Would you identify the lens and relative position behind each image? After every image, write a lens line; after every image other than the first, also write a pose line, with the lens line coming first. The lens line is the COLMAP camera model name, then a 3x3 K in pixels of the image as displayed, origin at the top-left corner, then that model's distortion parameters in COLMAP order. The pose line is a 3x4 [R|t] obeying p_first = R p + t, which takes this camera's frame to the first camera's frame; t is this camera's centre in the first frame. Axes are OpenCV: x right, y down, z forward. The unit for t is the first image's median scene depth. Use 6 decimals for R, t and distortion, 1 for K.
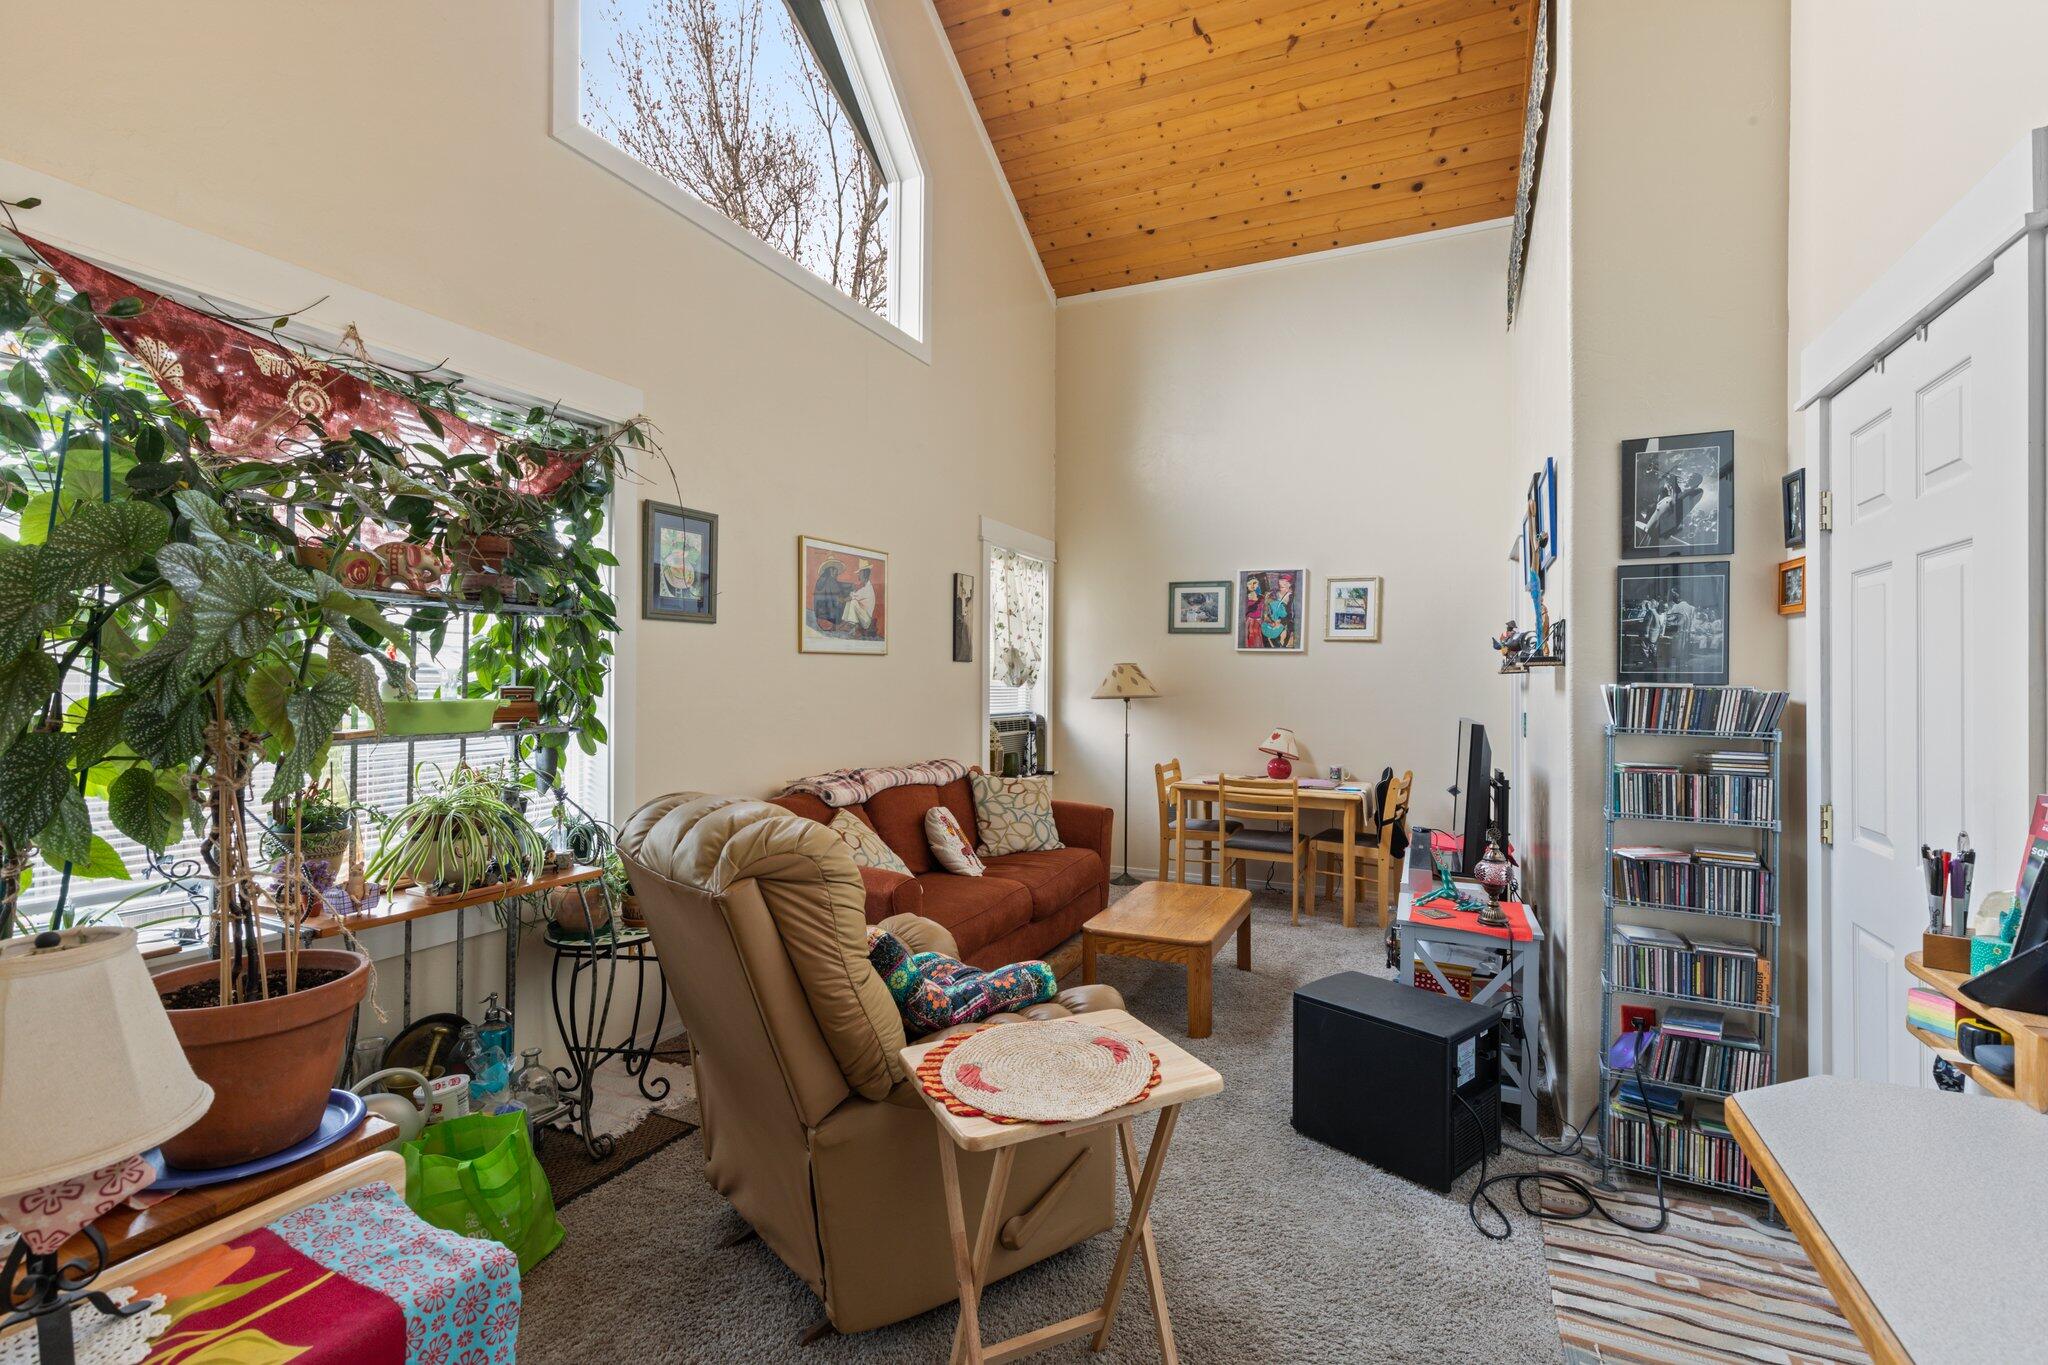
lens RADIAL K [[907.1, 0, 1024.4], [0, 907.1, 685.3], [0, 0, 1]] dist [-0.003129, 0.000042]
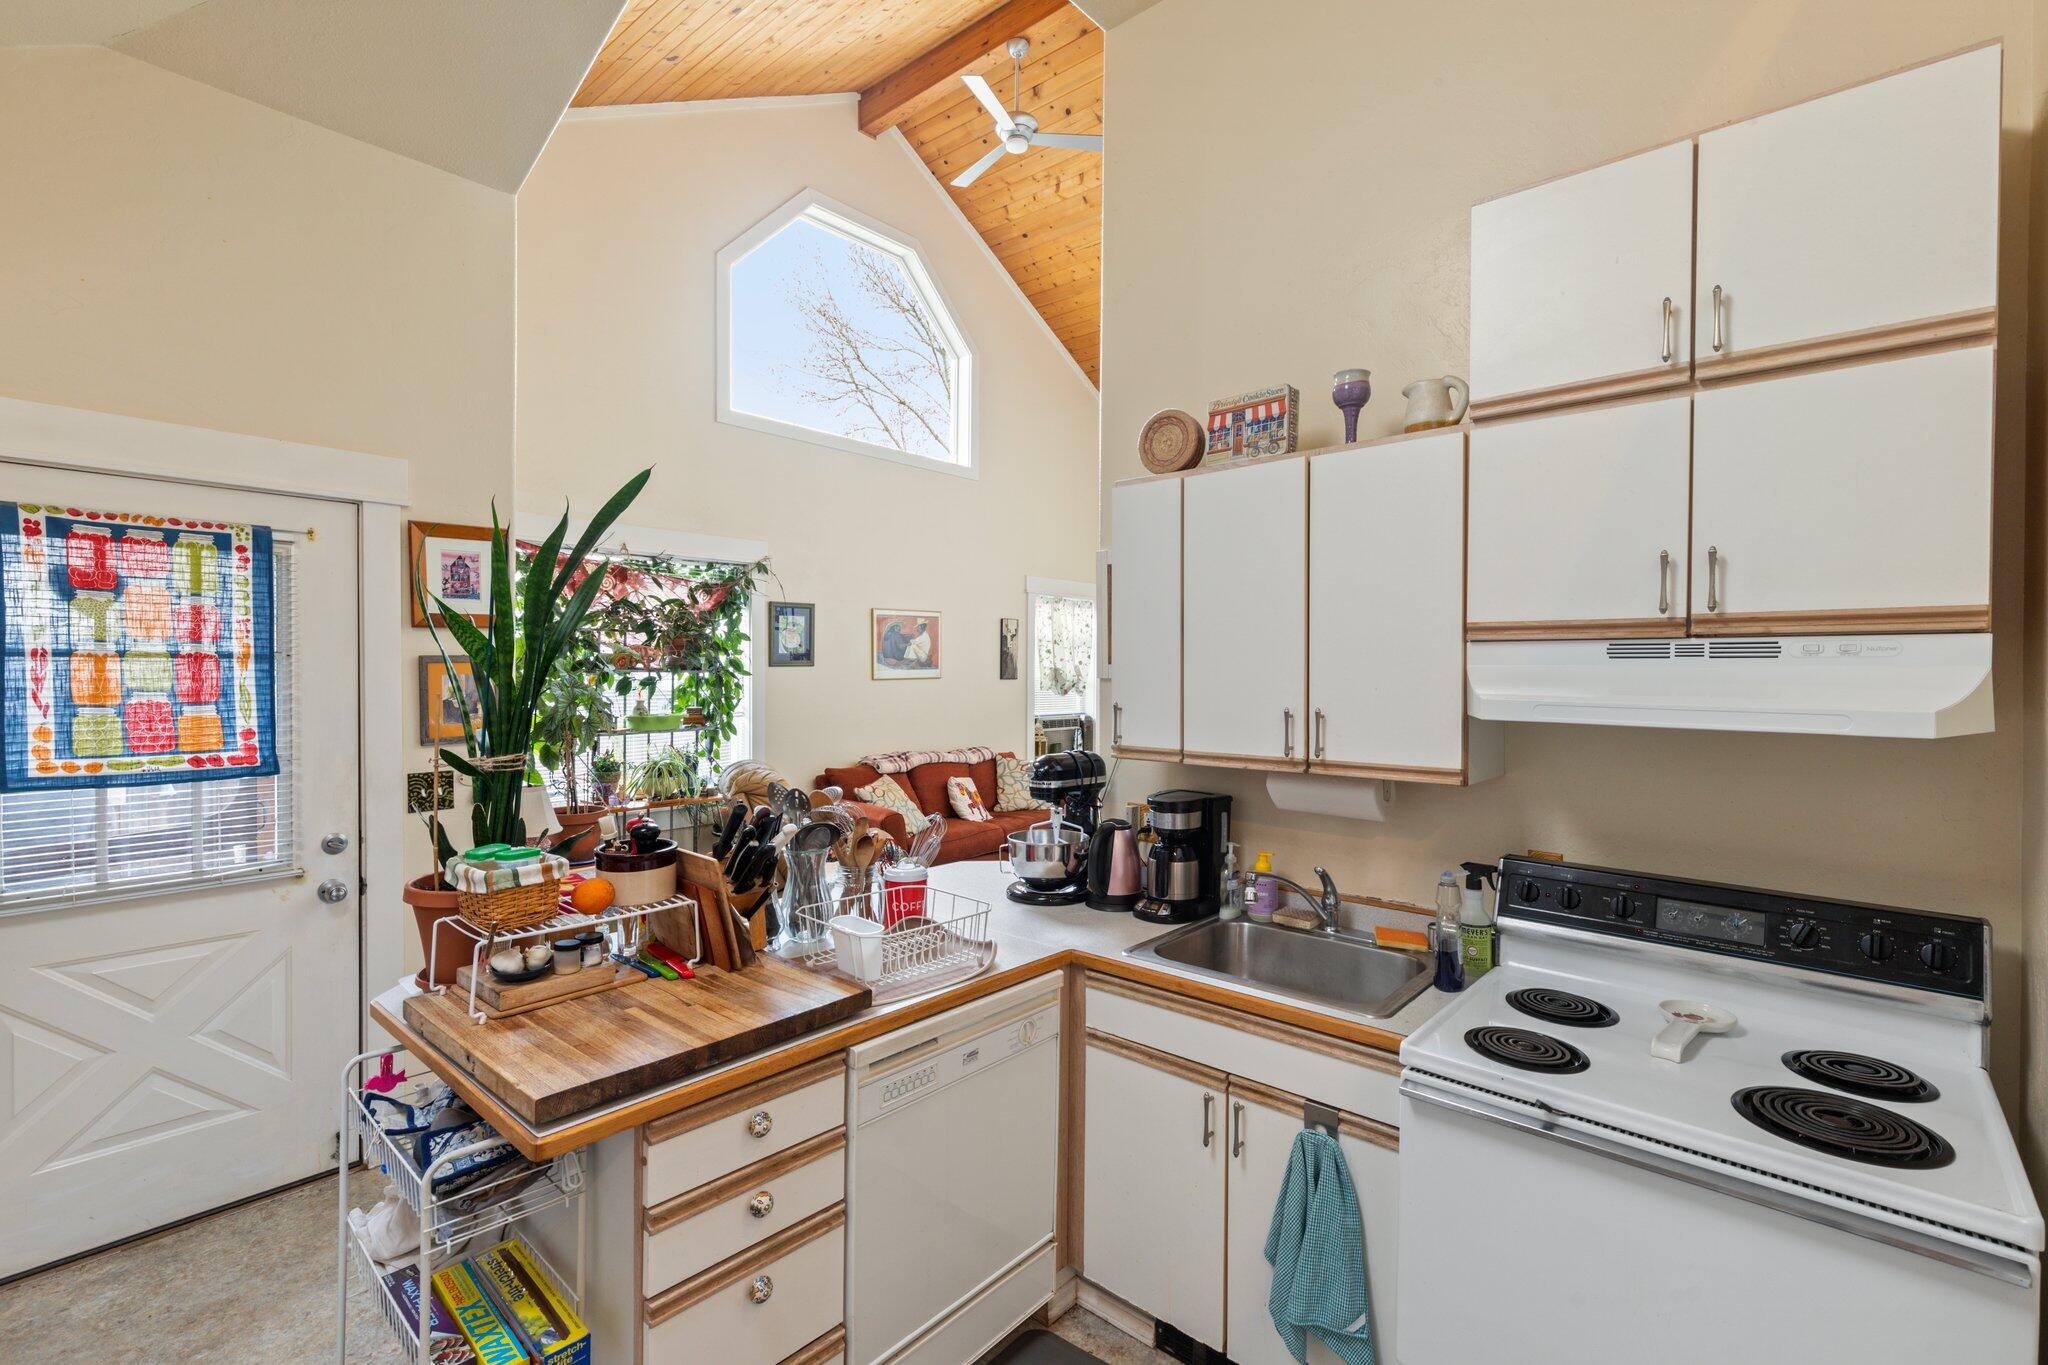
lens RADIAL K [[907.1, 0, 1023.4], [0, 907.1, 676.2], [0, 0, 1]] dist [-0.003129, 0.000042]
pose [[0.958829, -0.001937, -0.283977, 0.426187], [0.003062, 0.999989, 0.003520, -0.042591], [0.283968, -0.004244, 0.958825, -0.439113]]
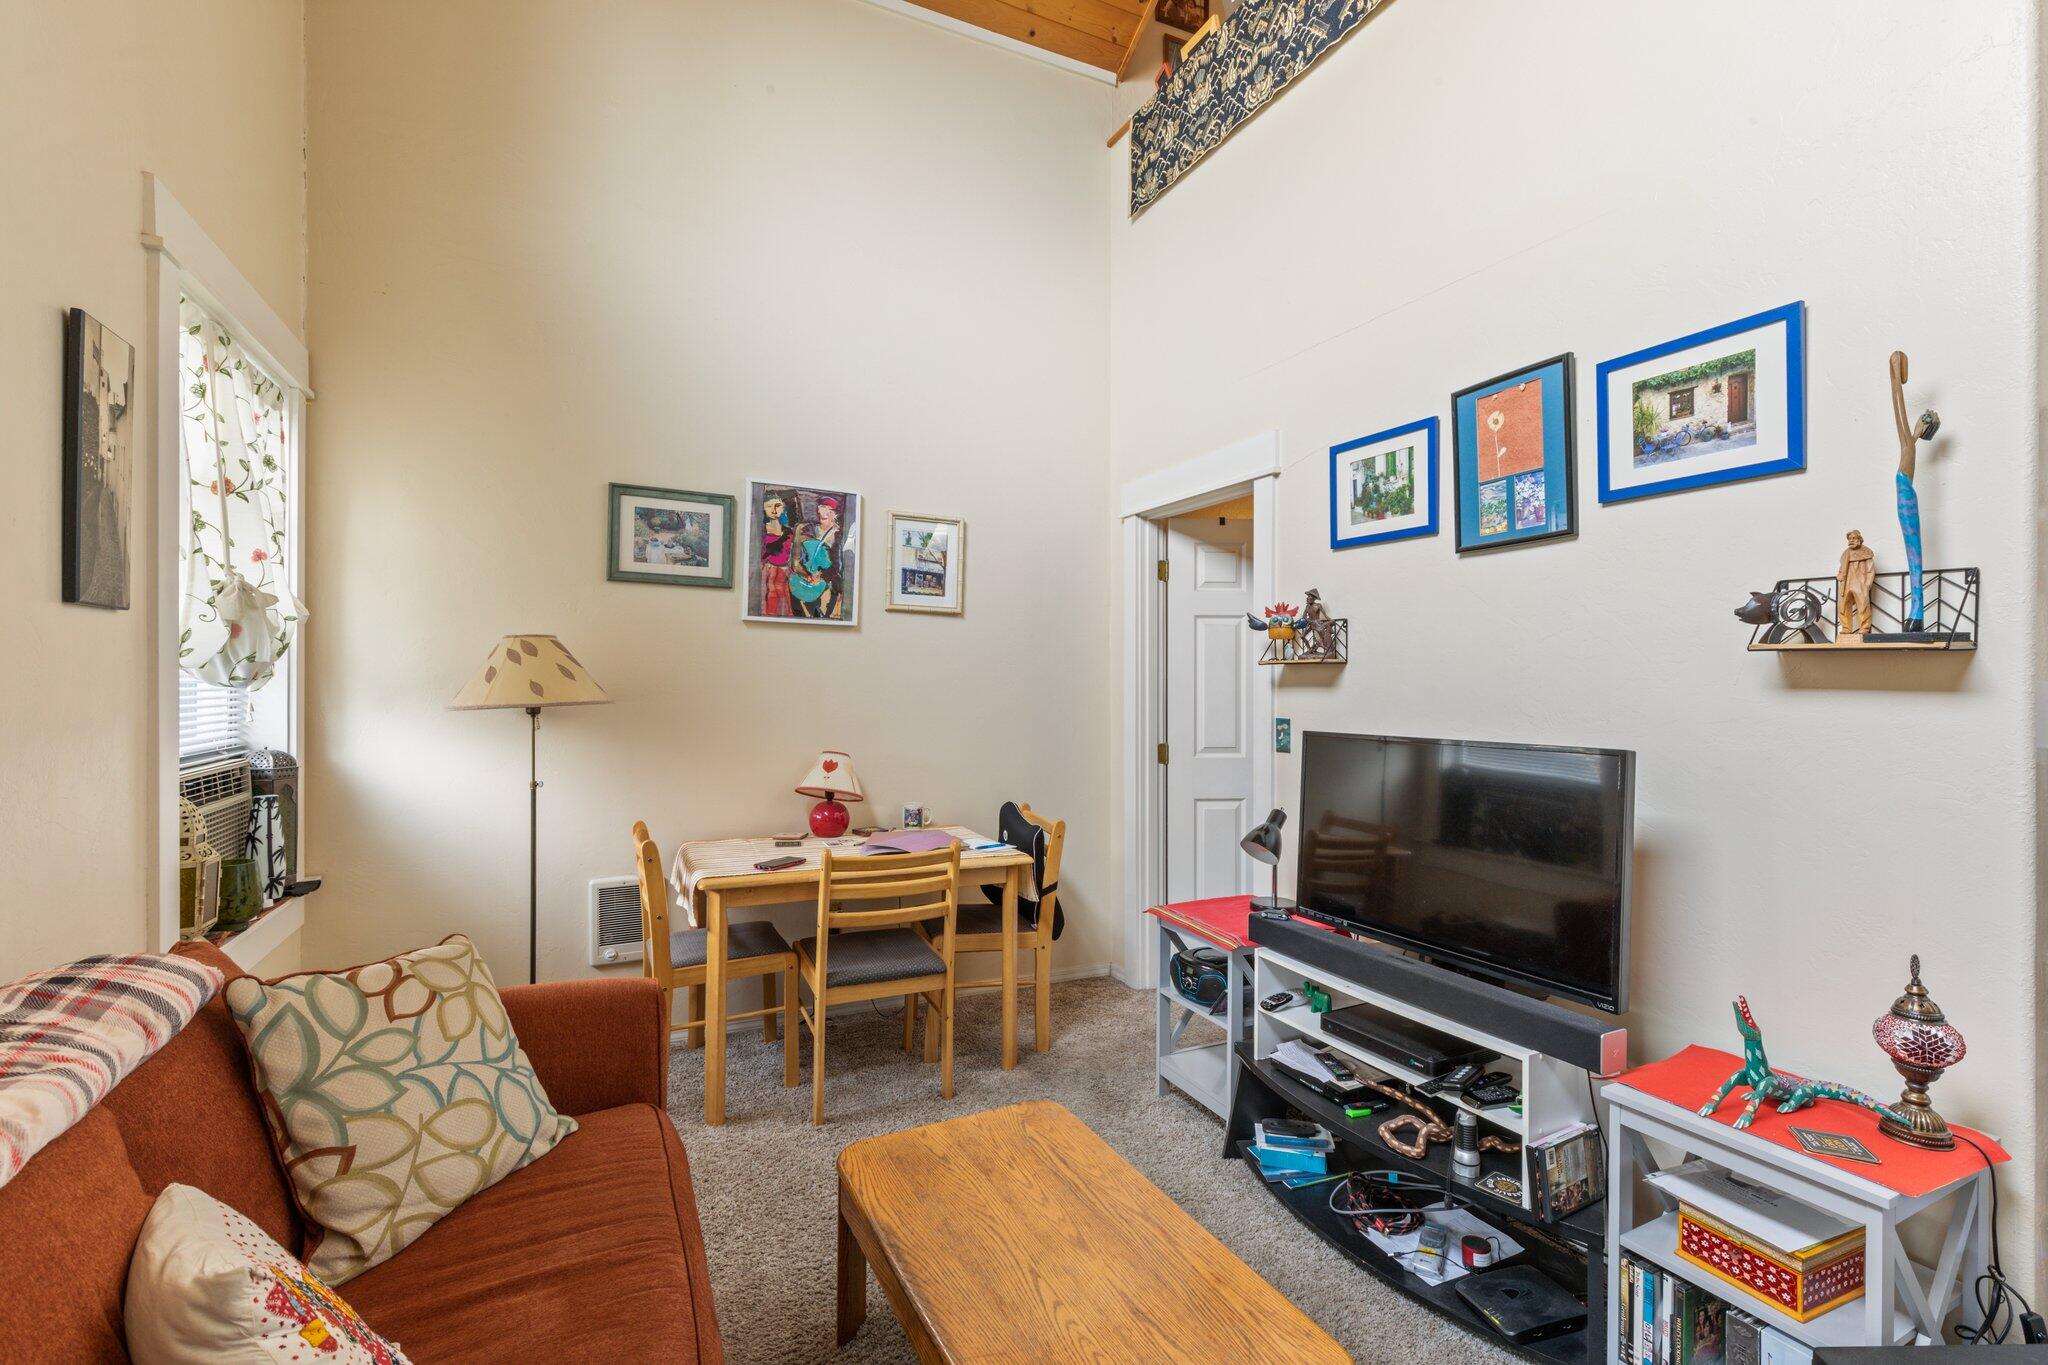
lens RADIAL K [[907.1, 0, 1037.5], [0, 907.1, 683.6], [0, 0, 1]] dist [-0.003129, 0.000042]
pose [[0.616992, -0.004298, 0.786958, -0.132554], [-0.000757, 0.999981, 0.006056, -0.002092], [-0.786969, -0.004332, 0.616977, 0.652364]]
